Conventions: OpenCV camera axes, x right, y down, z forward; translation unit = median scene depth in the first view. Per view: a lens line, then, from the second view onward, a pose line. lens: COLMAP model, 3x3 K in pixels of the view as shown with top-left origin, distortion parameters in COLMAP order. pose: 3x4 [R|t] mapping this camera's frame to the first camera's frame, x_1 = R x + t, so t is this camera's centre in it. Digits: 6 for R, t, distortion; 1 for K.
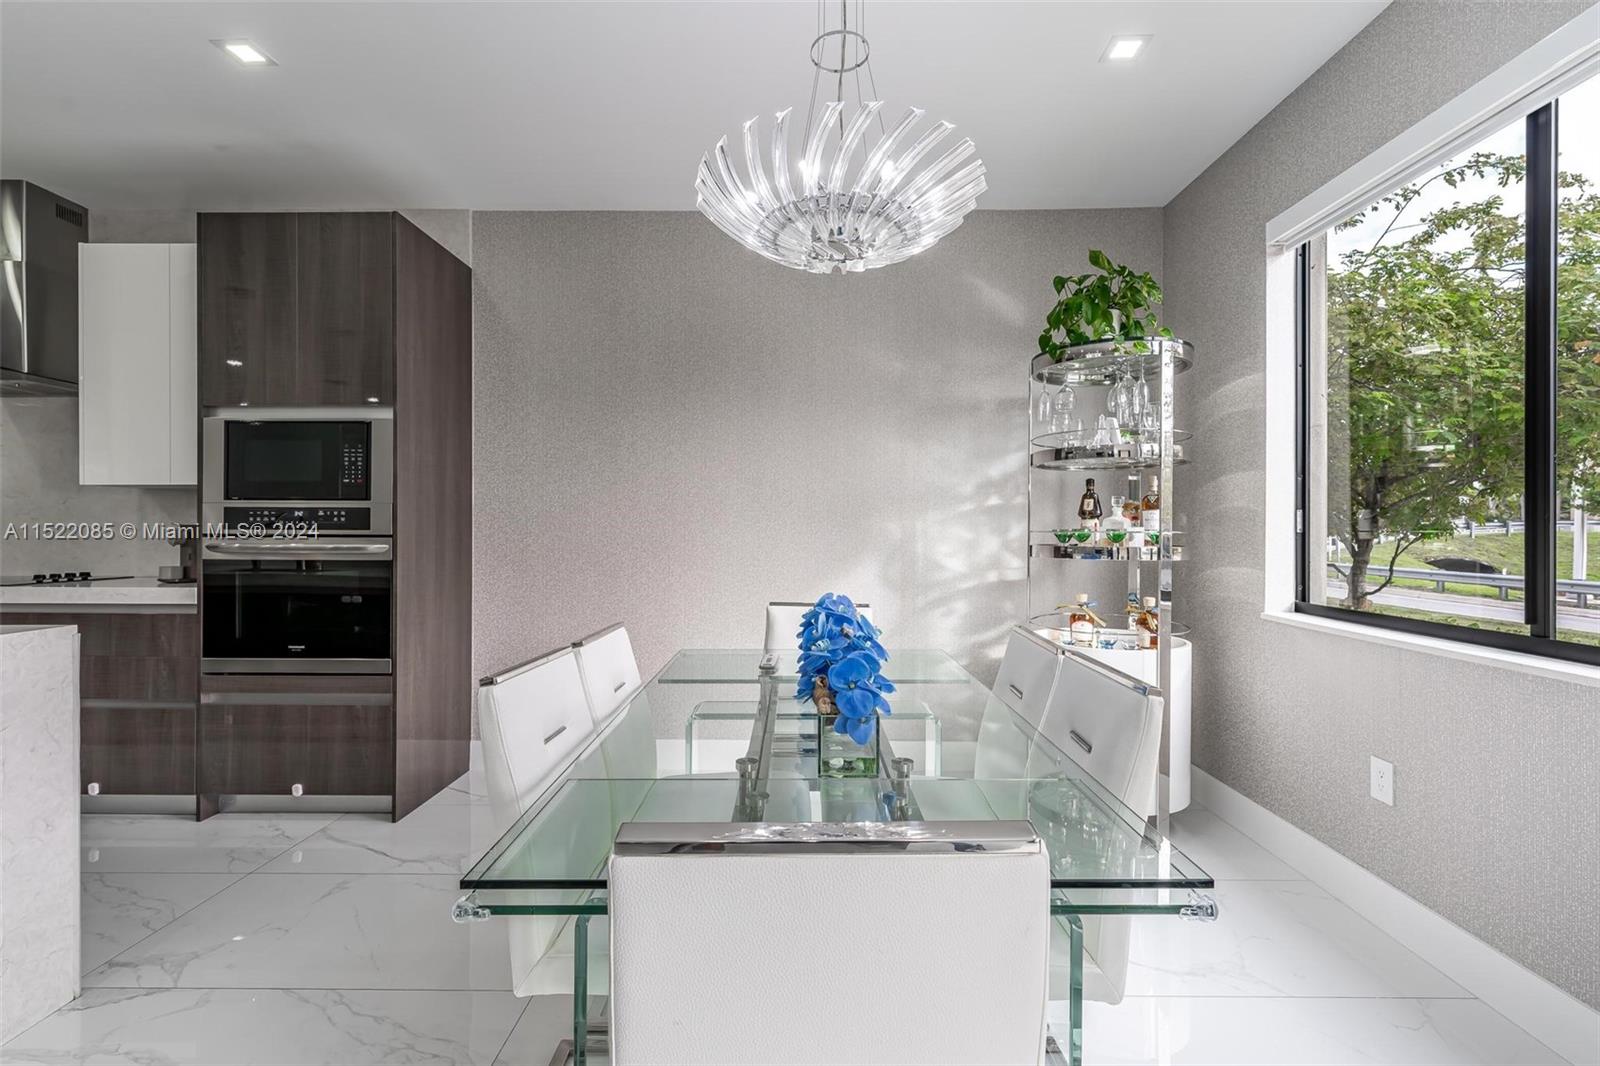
lens RADIAL K [[717.3, 0, 805.1], [0, 717.3, 536.4], [0, 0, 1]] dist [0.003000, 0.000949]
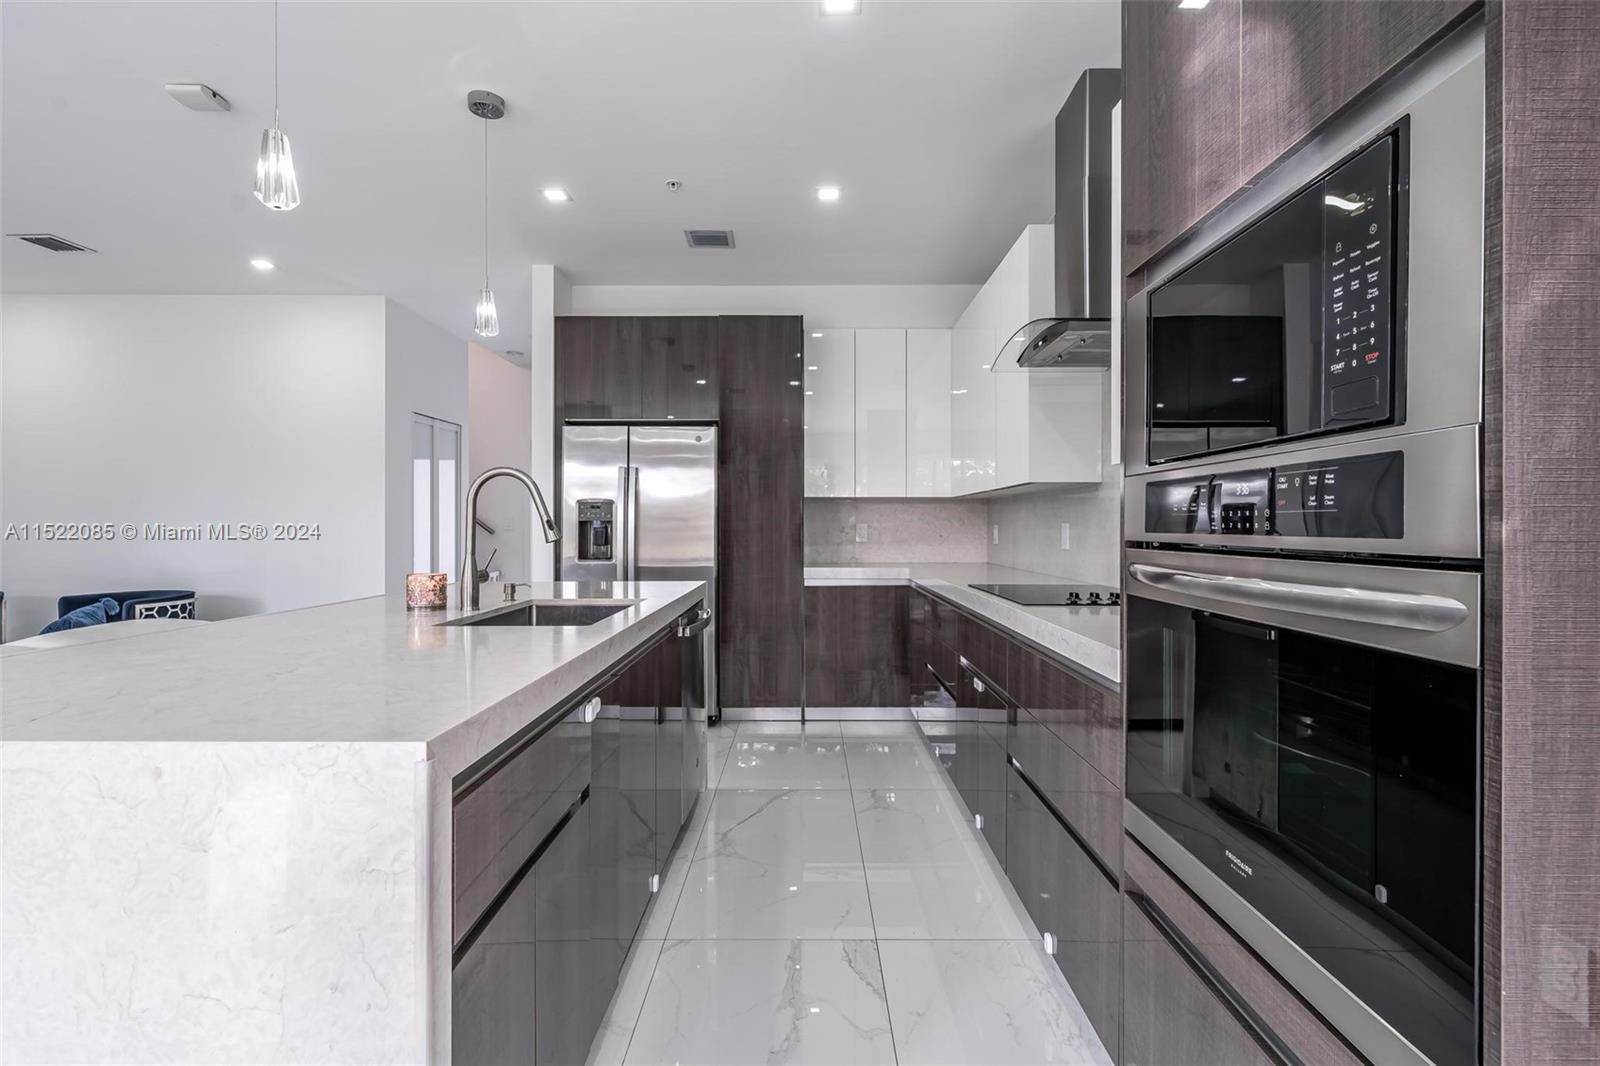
lens RADIAL K [[742.4, 0, 797.6], [0, 742.4, 527.2], [0, 0, 1]] dist [0.011848, -0.000829]
pose [[-0.004625, -0.000434, -0.999989, -0.332162], [-0.007999, 0.999968, -0.000397, -0.010827], [0.999957, 0.007997, -0.004628, 0.775578]]
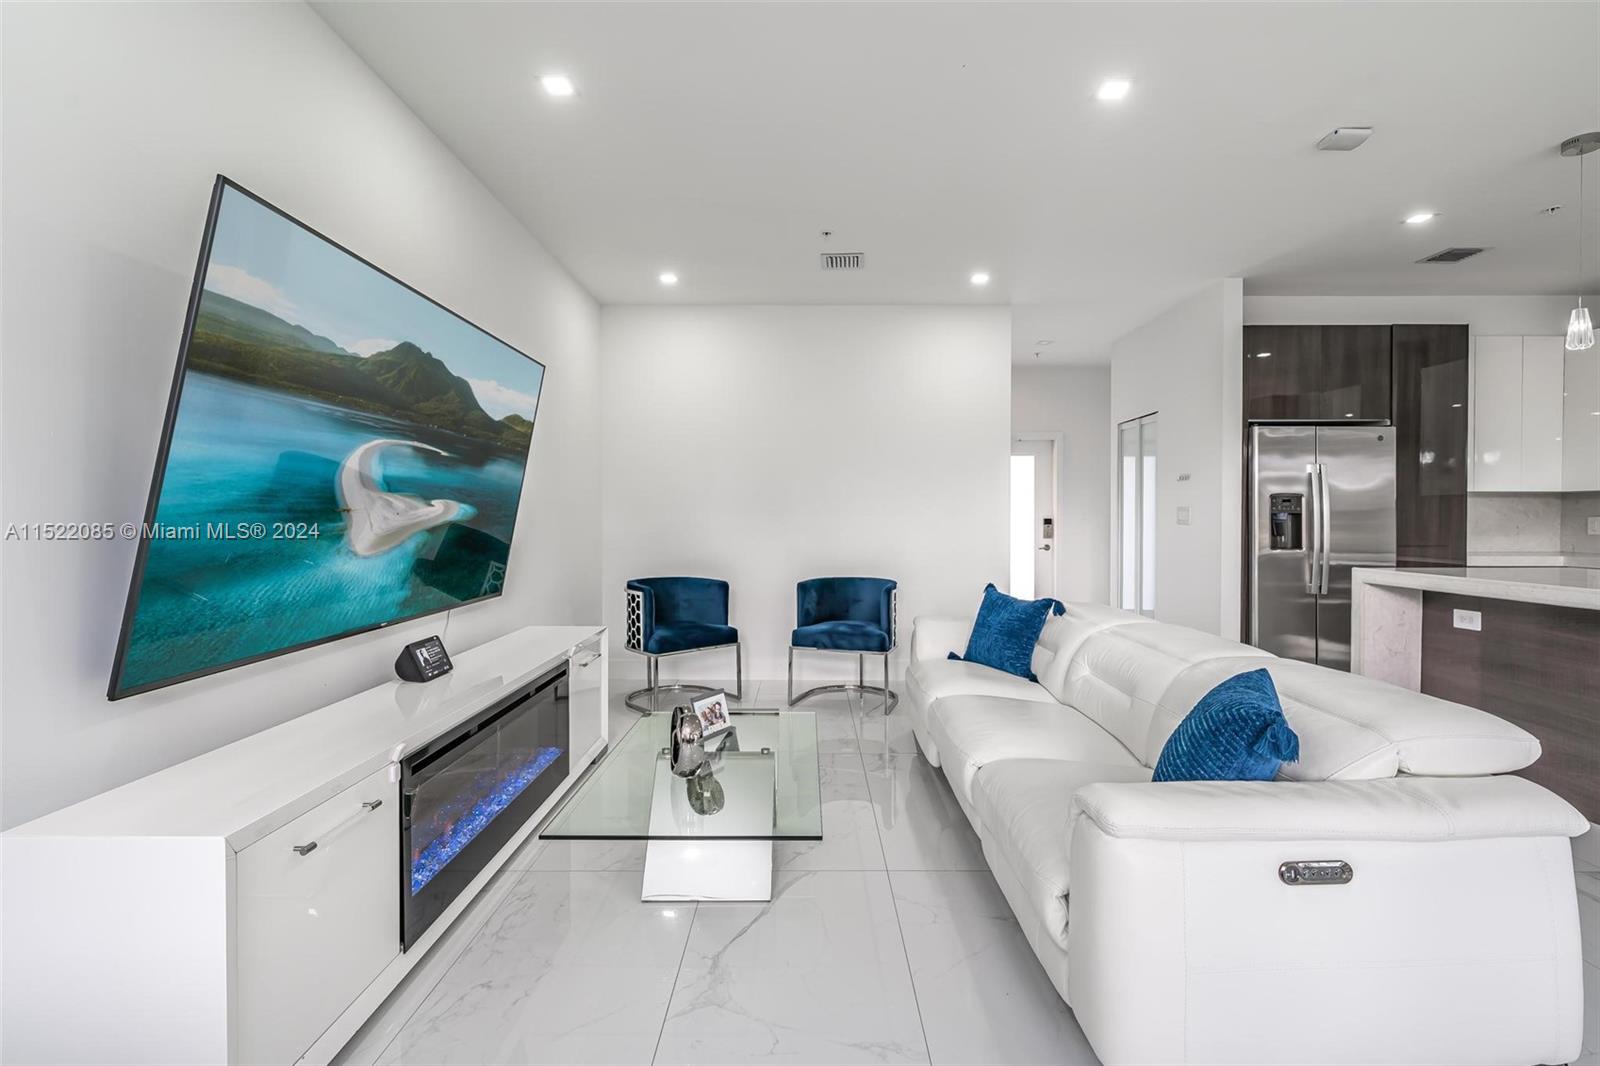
lens RADIAL K [[717.3, 0, 794.9], [0, 717.3, 518.8], [0, 0, 1]] dist [0.001149, 0.000147]
pose [[-0.006388, -0.003885, -0.999972, -0.245782], [-0.009014, 0.999952, -0.003828, 0.007423], [0.999939, 0.008989, -0.006422, -0.702899]]
